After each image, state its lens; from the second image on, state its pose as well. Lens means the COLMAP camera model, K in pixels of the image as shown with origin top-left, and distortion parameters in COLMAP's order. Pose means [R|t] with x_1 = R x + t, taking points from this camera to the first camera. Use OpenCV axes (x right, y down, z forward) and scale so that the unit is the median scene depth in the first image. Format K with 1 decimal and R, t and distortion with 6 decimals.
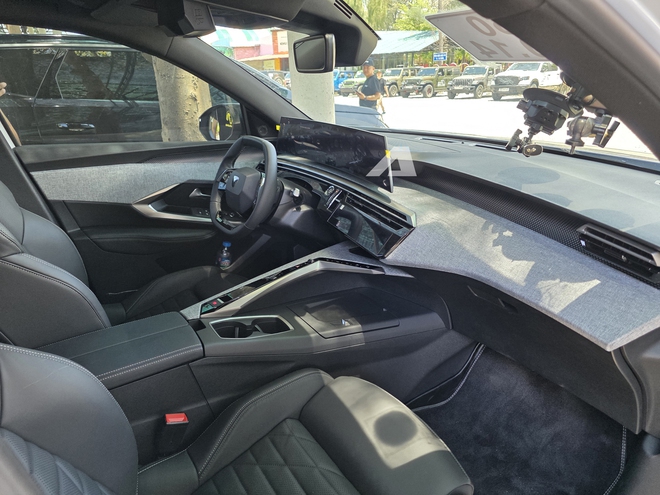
lens RADIAL K [[447.3, 0, 331.1], [0, 447.3, 248.6], [0, 0, 1]] dist [0.026539, -0.019061]
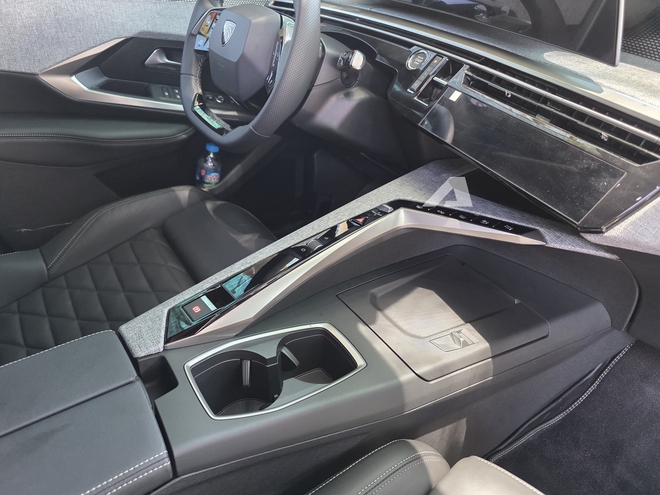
lens RADIAL K [[447.3, 0, 328.4], [0, 447.3, 246.3], [0, 0, 1]] dist [0.026539, -0.019061]
pose [[0.999227, 0.024732, 0.030542, -0.114506], [-0.031505, 0.968677, 0.246317, -0.048166], [-0.023493, -0.247089, 0.968708, 0.466140]]
